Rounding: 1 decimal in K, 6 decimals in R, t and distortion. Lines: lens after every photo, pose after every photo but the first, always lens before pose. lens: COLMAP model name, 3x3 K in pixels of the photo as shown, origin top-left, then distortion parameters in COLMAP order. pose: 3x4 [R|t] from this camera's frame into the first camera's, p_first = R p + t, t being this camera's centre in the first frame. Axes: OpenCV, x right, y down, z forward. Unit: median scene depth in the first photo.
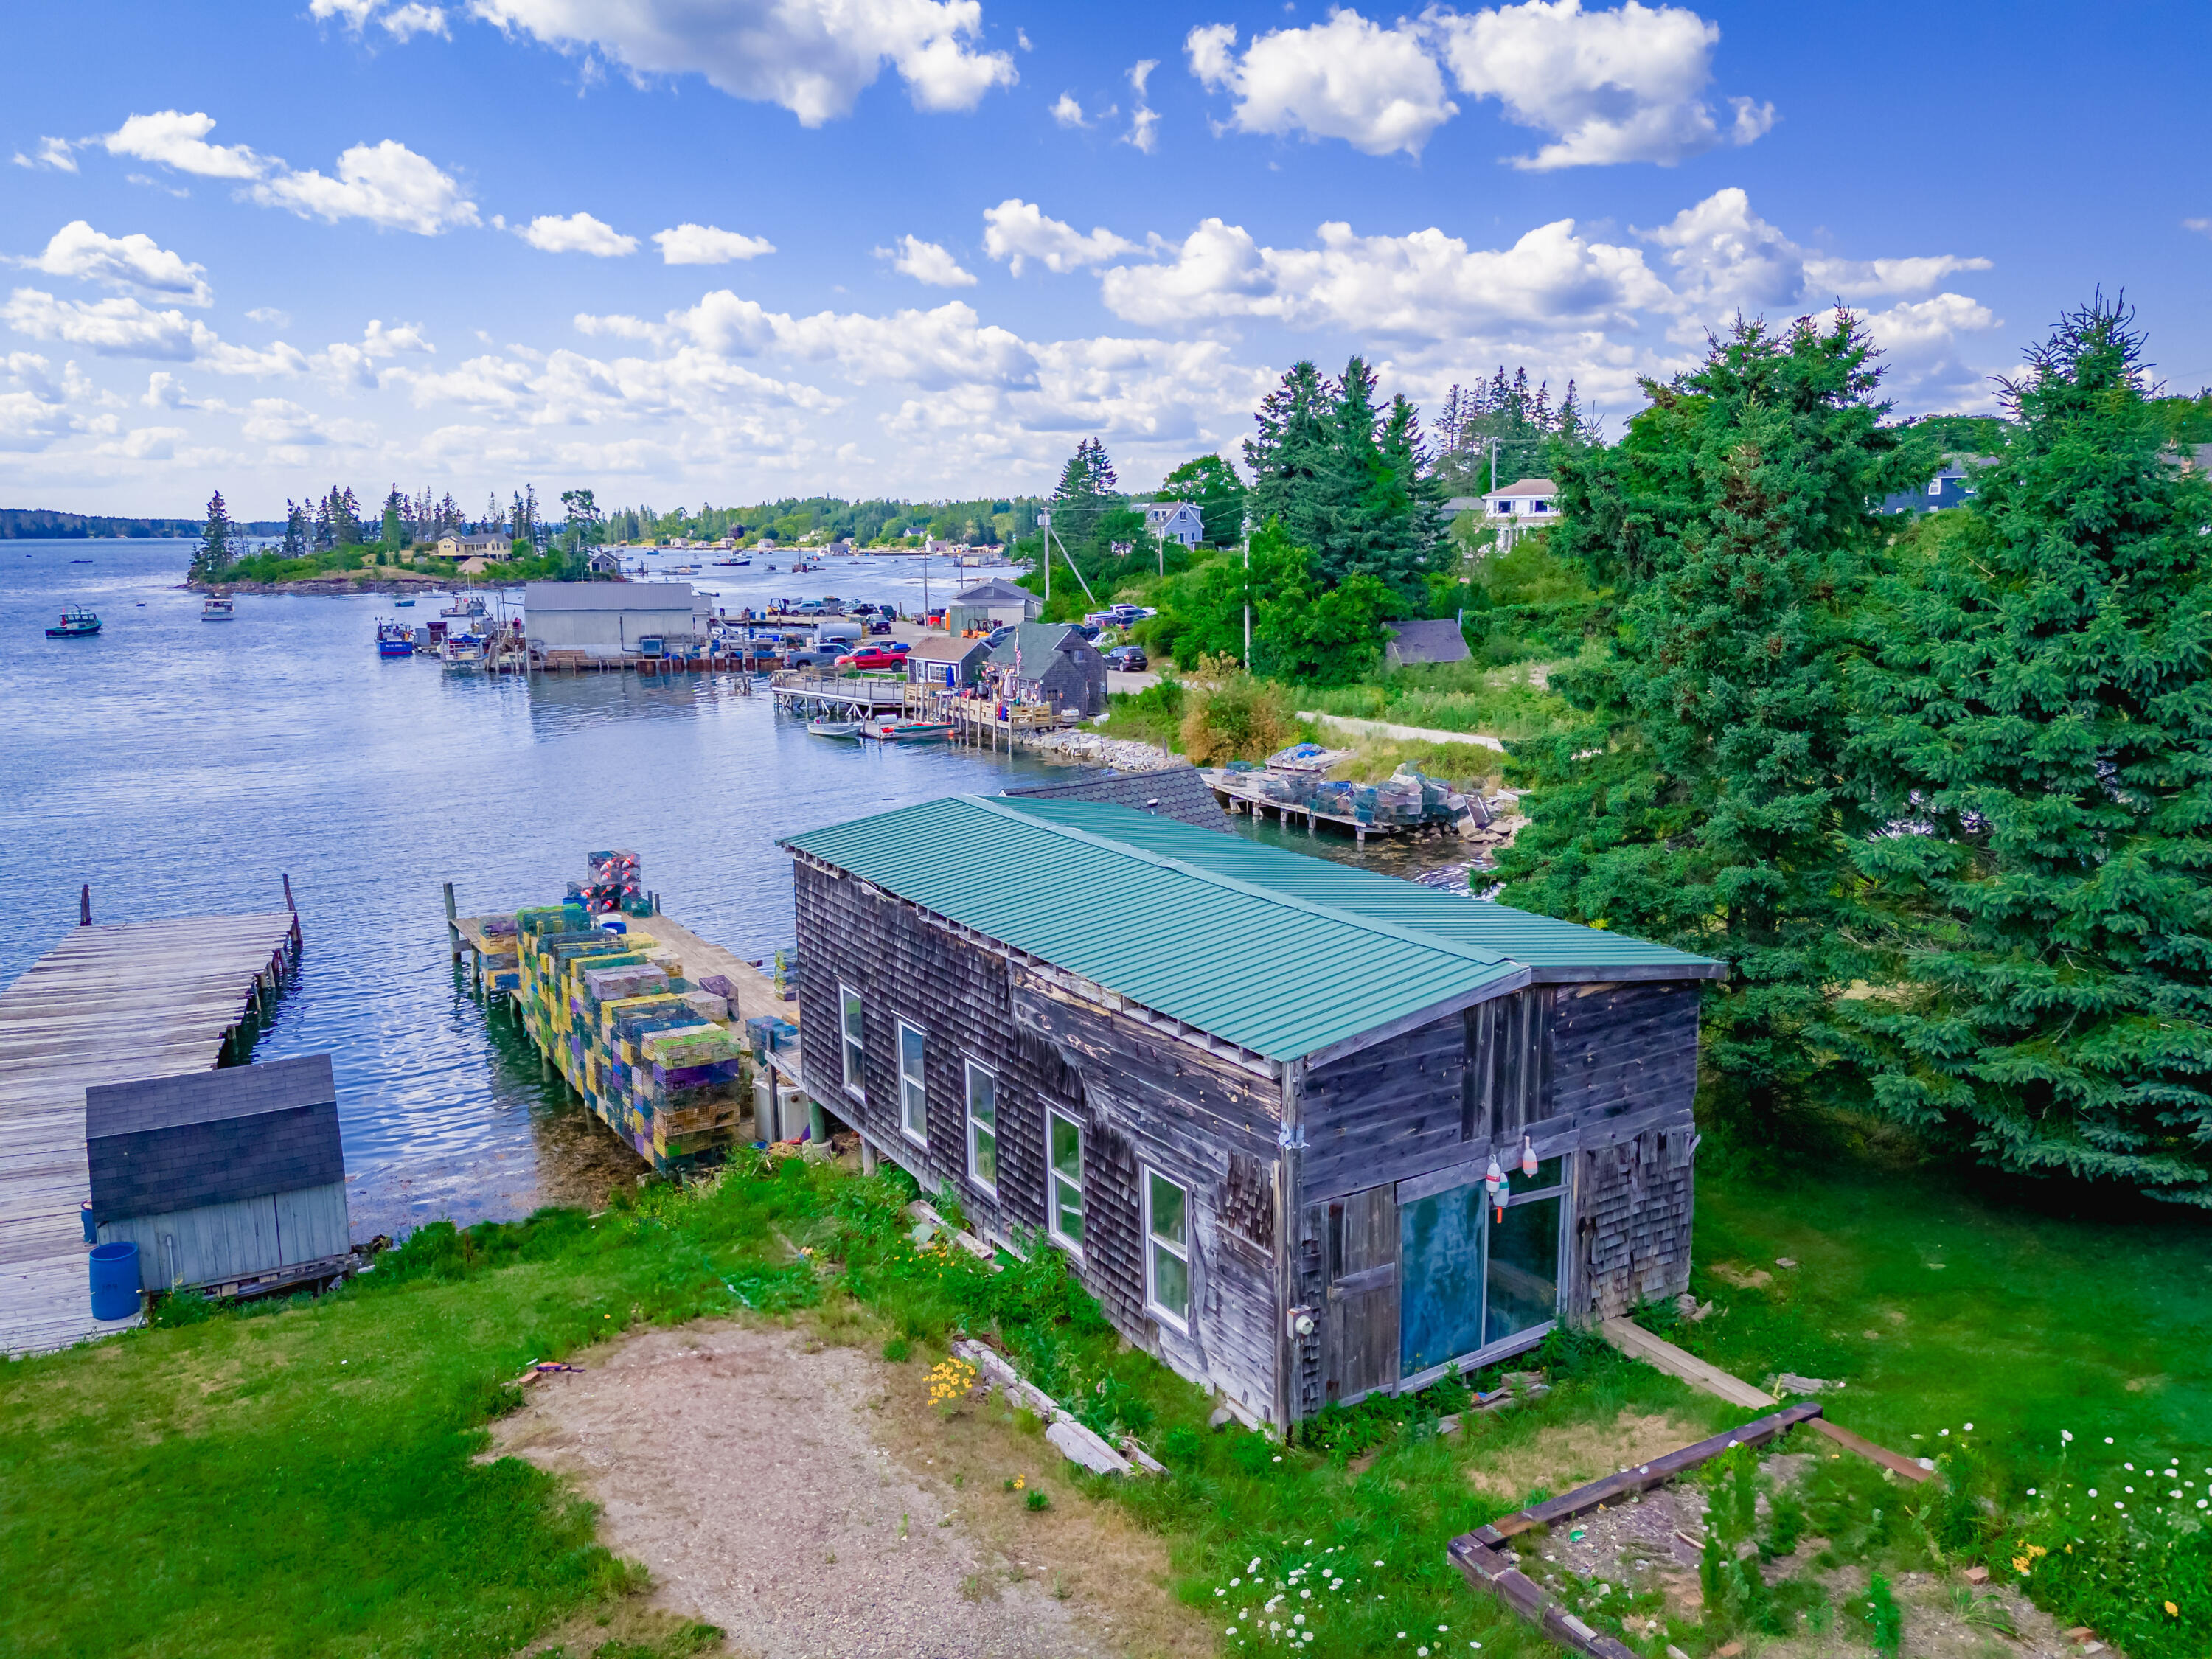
lens RADIAL K [[1622.3, 0, 1102.4], [0, 1622.3, 878.4], [0, 0, 1]] dist [0.095154, -0.235005]
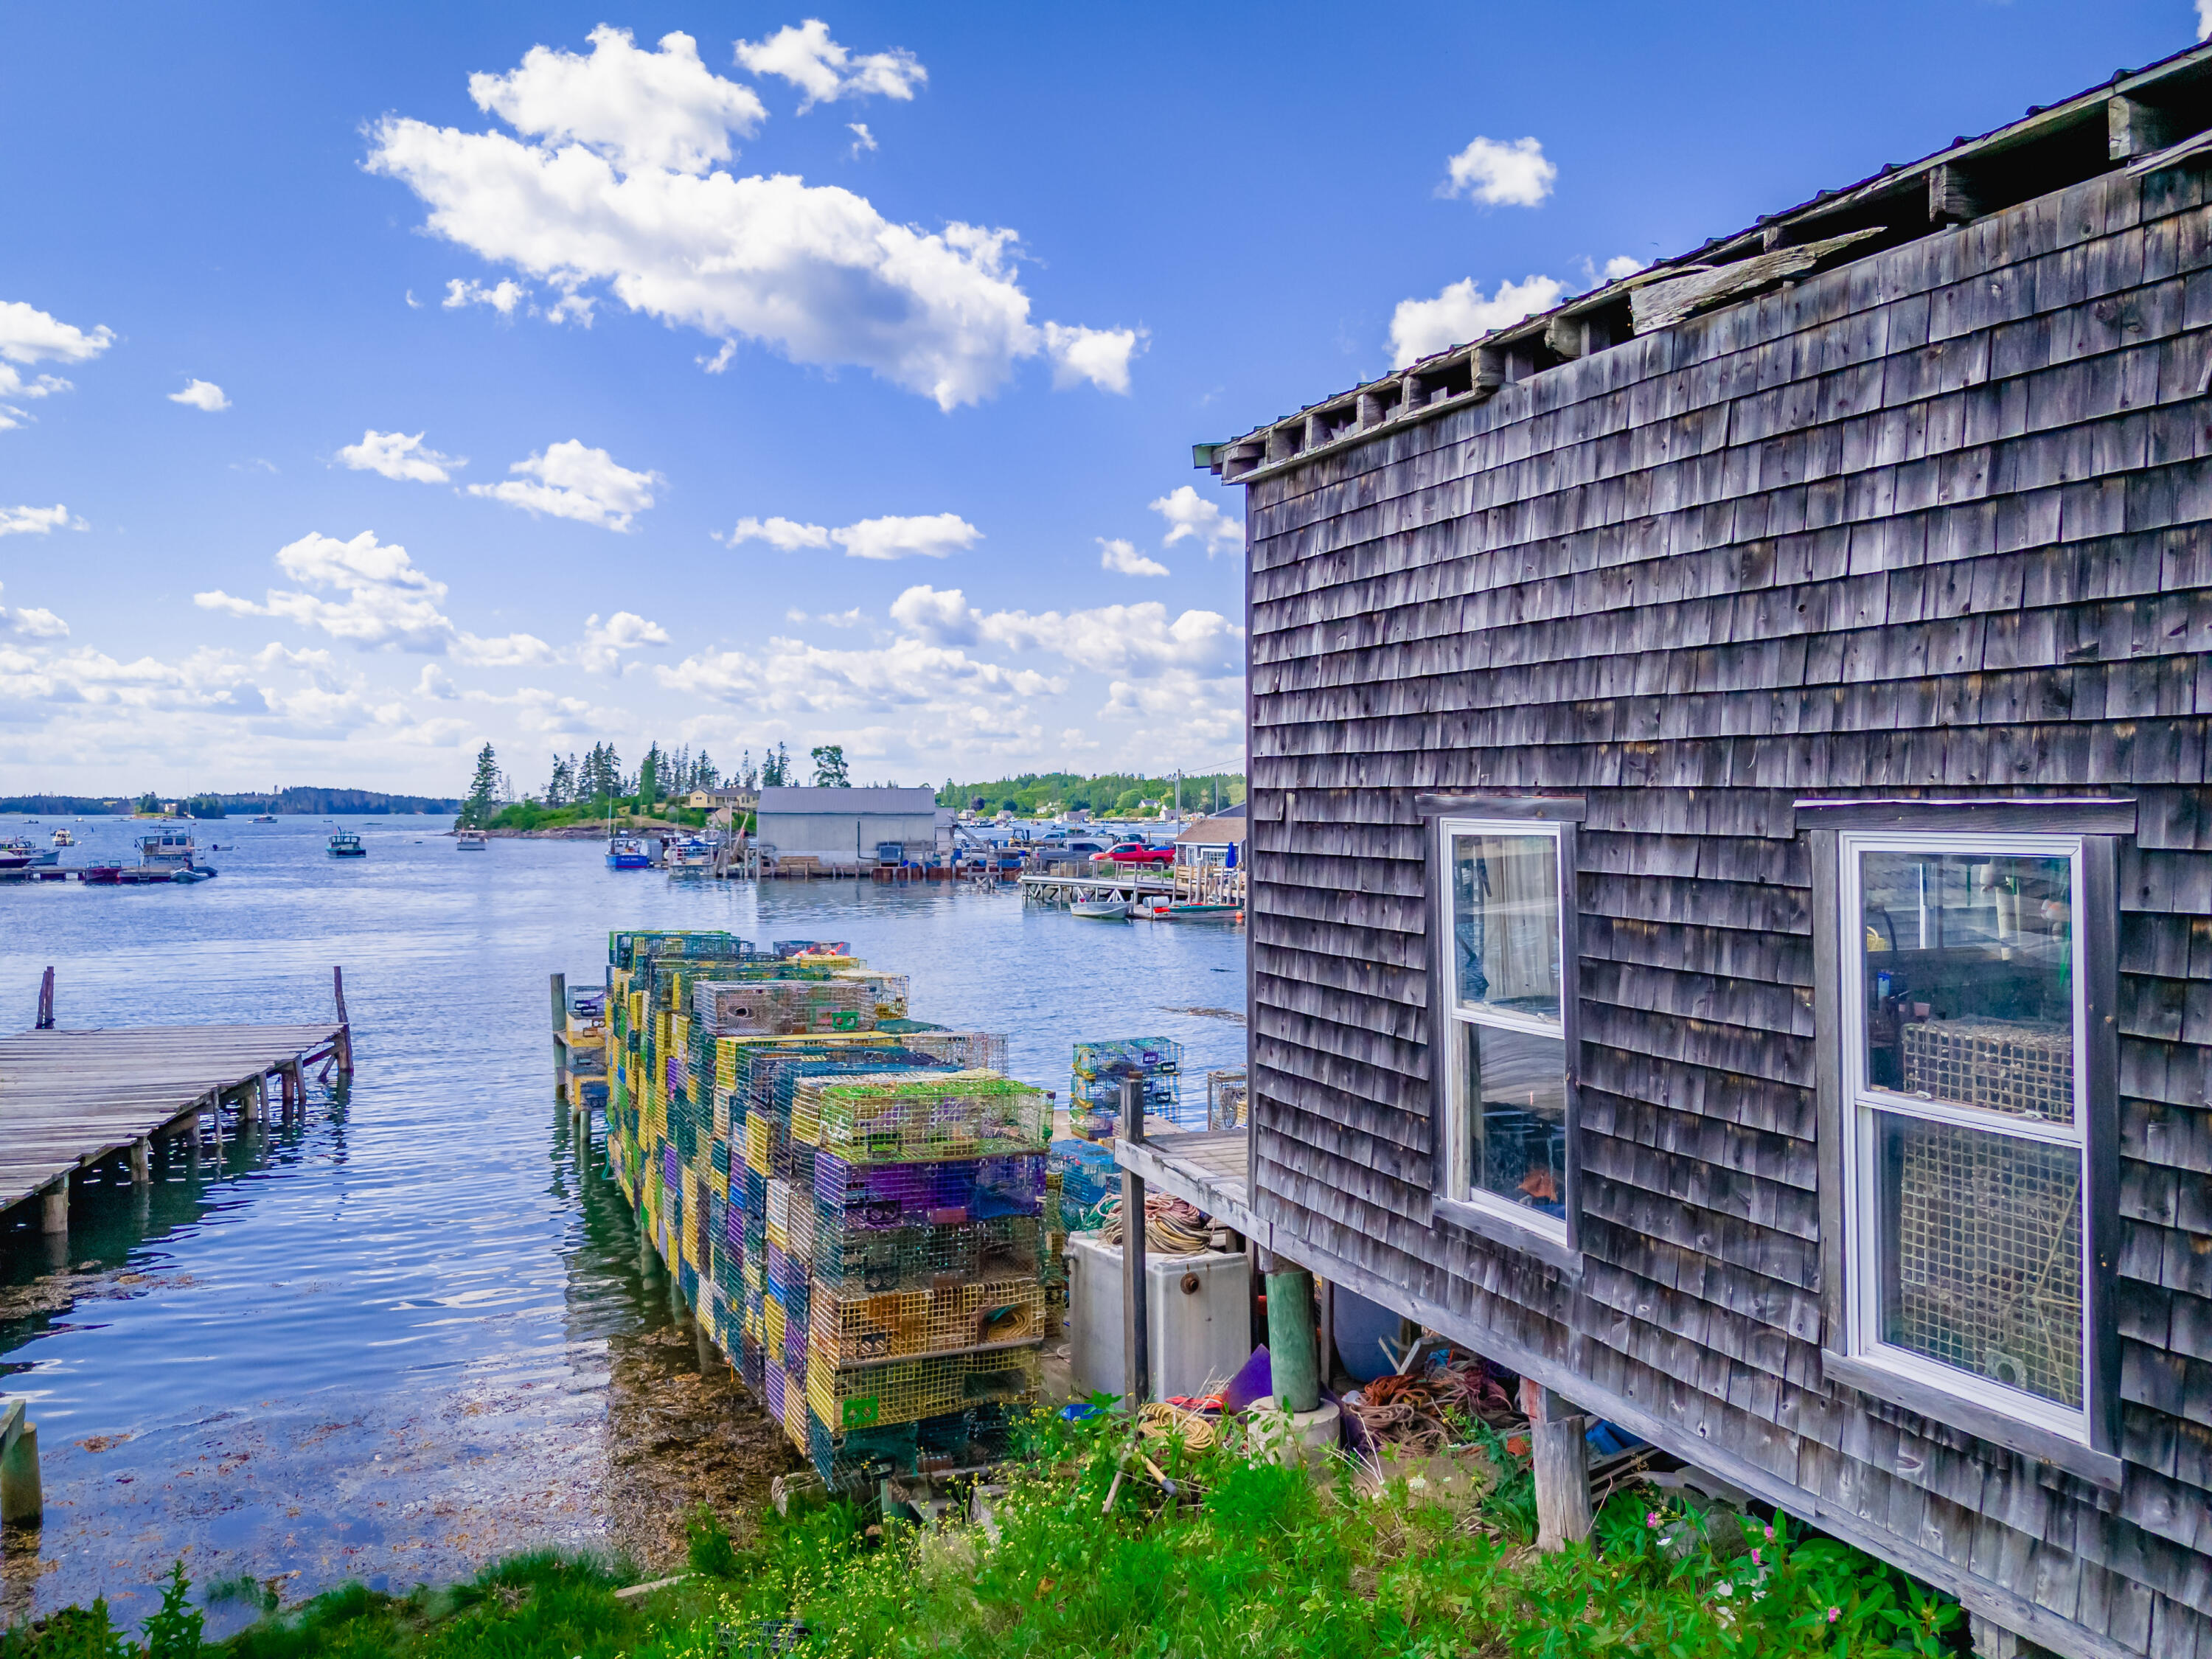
lens RADIAL K [[1622.3, 0, 1102.4], [0, 1622.3, 878.4], [0, 0, 1]] dist [0.095154, -0.235005]
pose [[0.990547, 0.003132, -0.137136, -0.048690], [-0.026530, 0.985237, -0.169128, 0.033374], [0.134581, 0.171167, 0.976007, 0.192475]]
